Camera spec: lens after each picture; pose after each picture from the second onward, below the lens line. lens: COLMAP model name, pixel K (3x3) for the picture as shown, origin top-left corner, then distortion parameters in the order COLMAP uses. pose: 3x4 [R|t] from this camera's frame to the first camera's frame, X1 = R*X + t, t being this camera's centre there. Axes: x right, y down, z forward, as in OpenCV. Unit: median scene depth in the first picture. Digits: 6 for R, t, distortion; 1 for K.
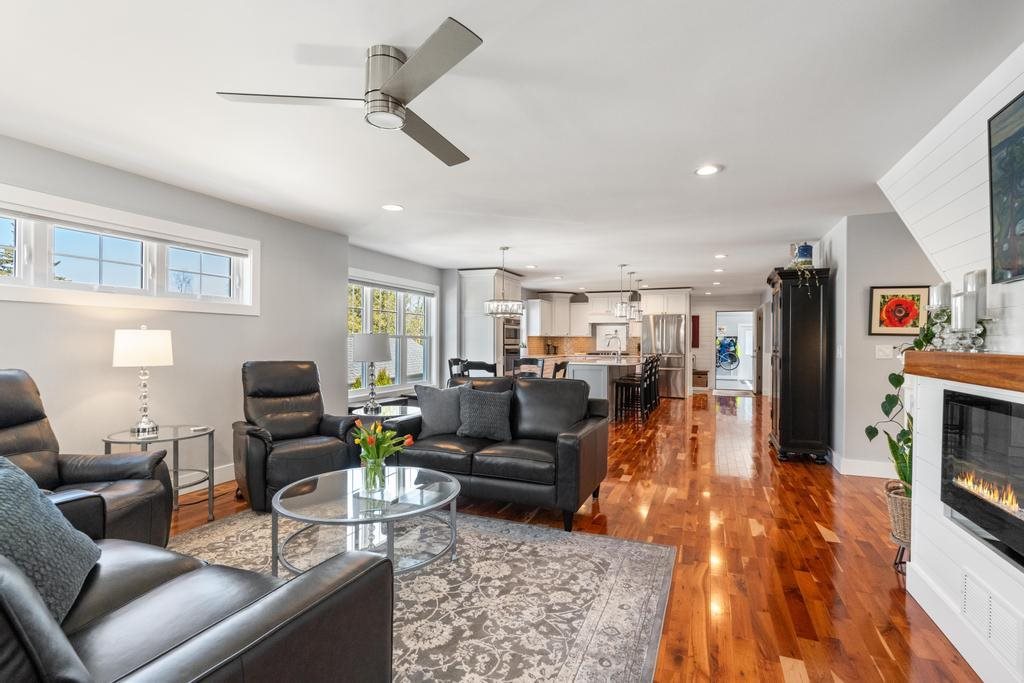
lens RADIAL K [[483.7, 0, 507.5], [0, 483.7, 345.3], [0, 0, 1]] dist [-0.009300, 0.000015]
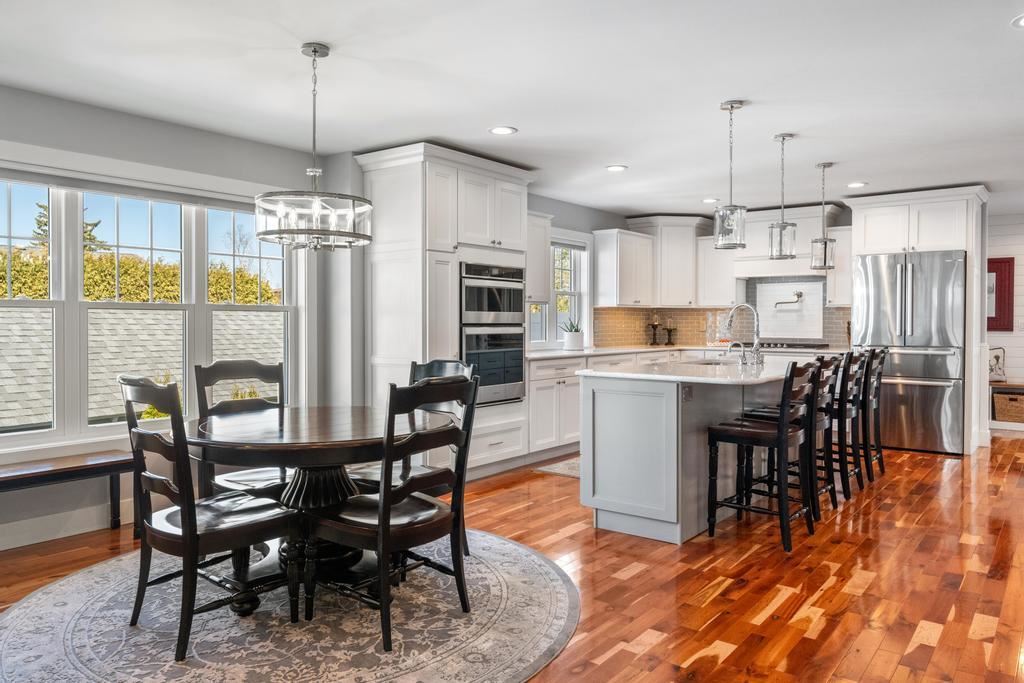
lens RADIAL K [[707.6, 0, 517.5], [0, 707.6, 335.6], [0, 0, 1]] dist [-0.010522, -0.002382]
pose [[0.965260, 0.000481, -0.261293, 0.493121], [0.002969, 0.999914, 0.012811, -0.000743], [0.261276, -0.013141, 0.965175, 1.001641]]
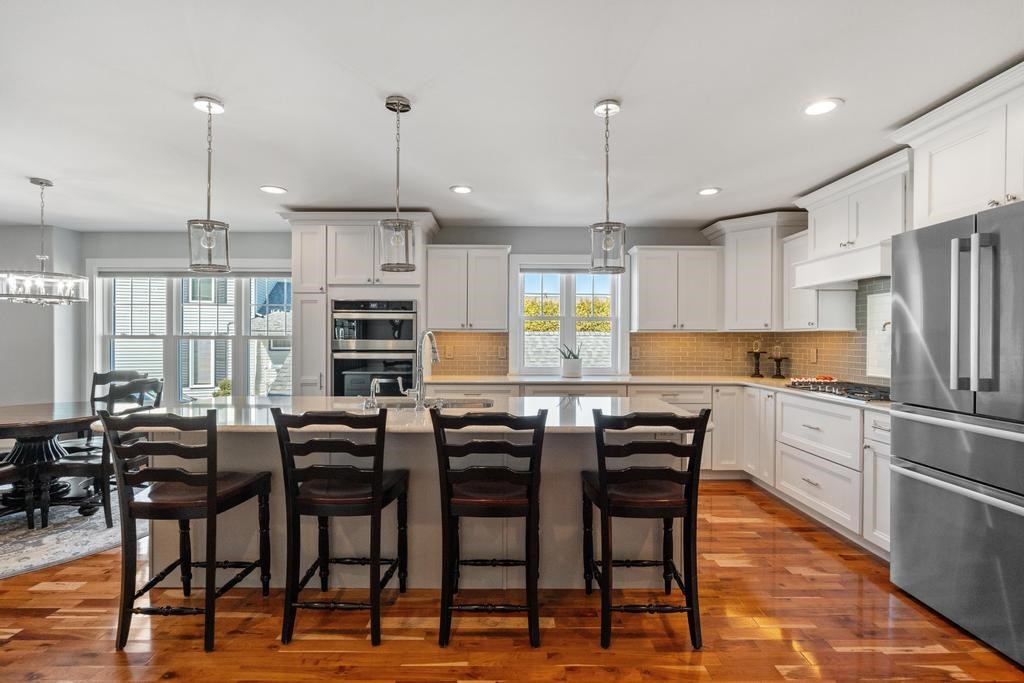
lens RADIAL K [[483.7, 0, 508.8], [0, 483.7, 342.5], [0, 0, 1]] dist [-0.009300, 0.000015]
pose [[0.394151, 0.006888, -0.919020, 1.330293], [-0.007190, 0.999964, 0.004411, -0.035588], [0.919017, 0.004869, 0.394187, 2.354934]]
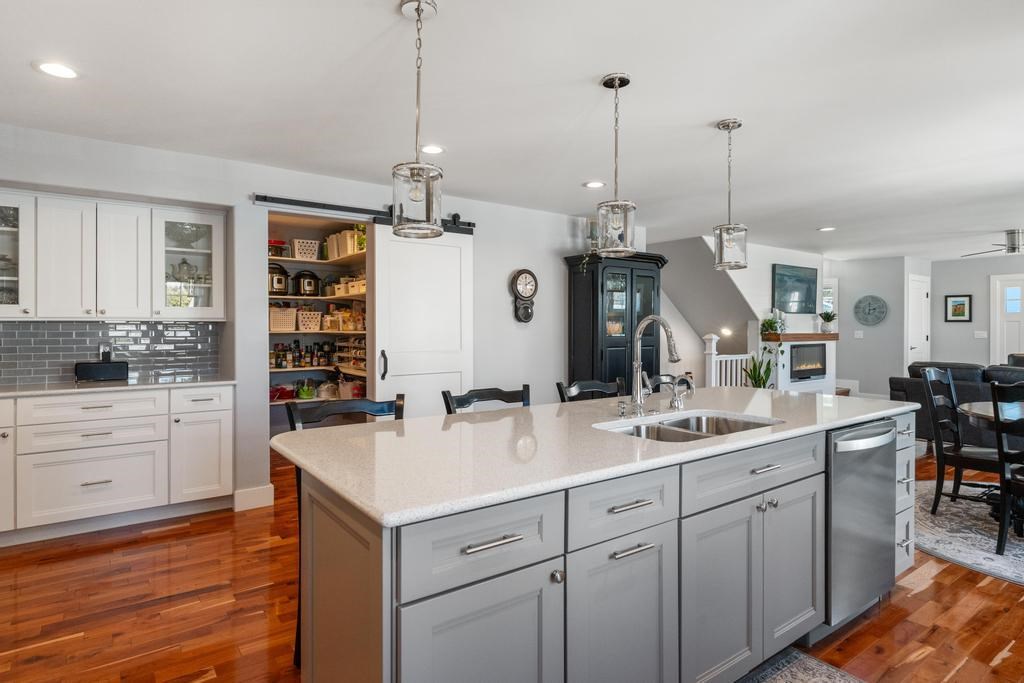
lens RADIAL K [[580.8, 0, 495.5], [0, 580.8, 322.4], [0, 0, 1]] dist [-0.000858, 0.001932]
pose [[-0.858716, -0.004947, 0.512428, 0.363428], [-0.004674, 0.999987, 0.001820, -0.036015], [-0.512430, -0.000832, -0.858728, 3.283636]]
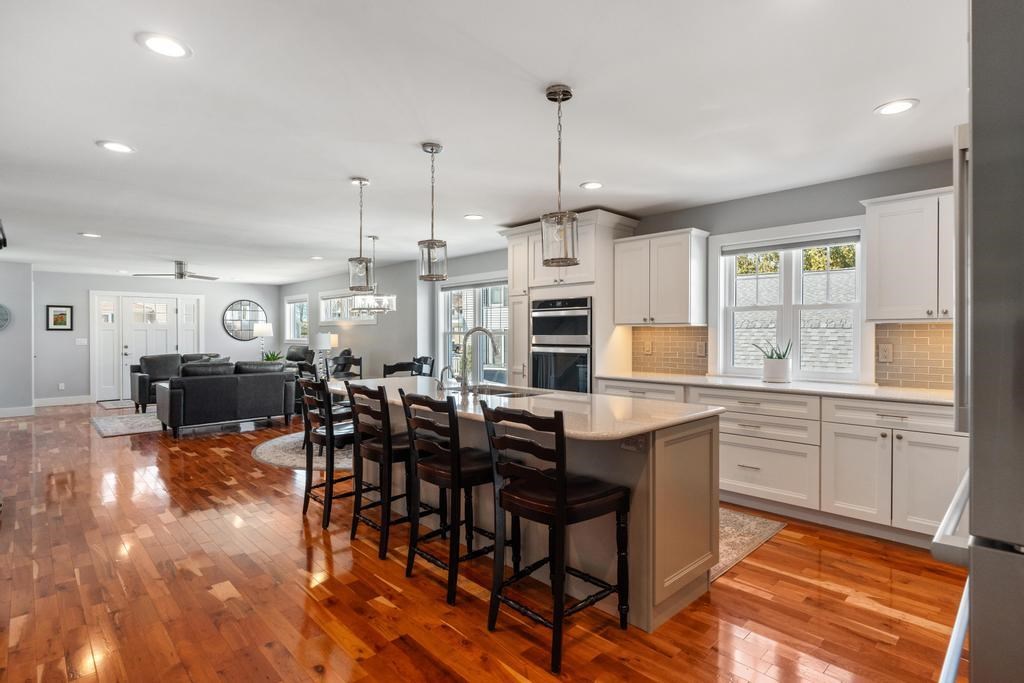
lens RADIAL K [[517.9, 0, 514.2], [0, 517.9, 338.7], [0, 0, 1]] dist [0.000625, 0.002482]
pose [[-0.402331, 0.009238, -0.915447, 1.441177], [-0.003785, 0.999924, 0.011754, -0.041095], [0.915486, 0.008193, -0.402266, 3.009359]]
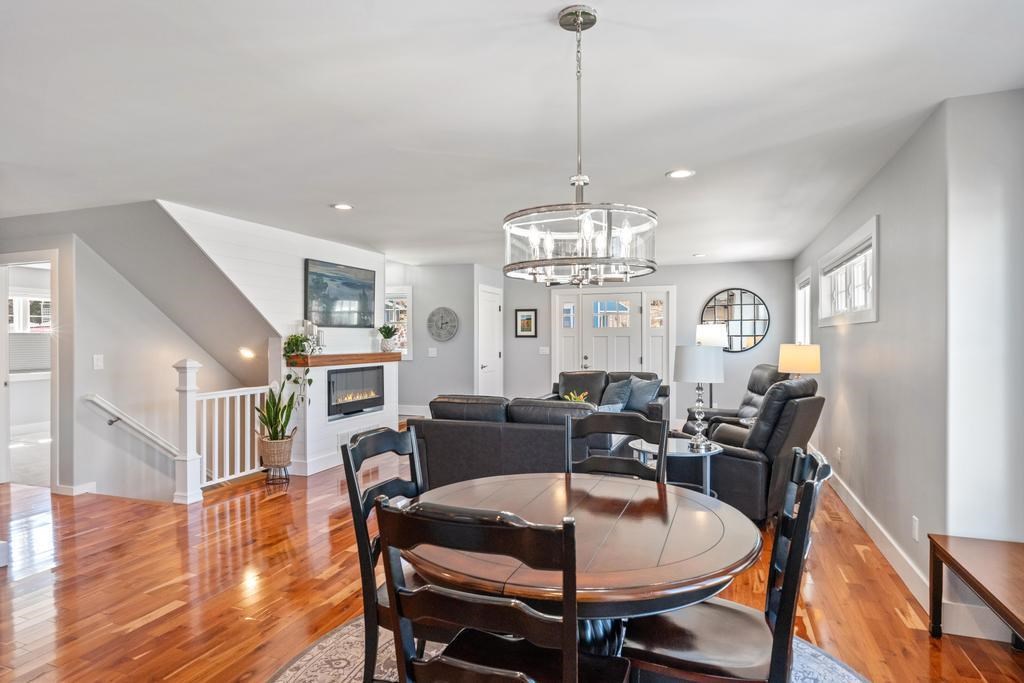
lens RADIAL K [[580.8, 0, 519.6], [0, 580.8, 337.3], [0, 0, 1]] dist [-0.000858, 0.001932]
pose [[-0.998131, -0.002366, -0.061065, 0.070809], [-0.002525, 0.999994, 0.002532, -0.050462], [0.061059, 0.002681, -0.998131, 2.389292]]
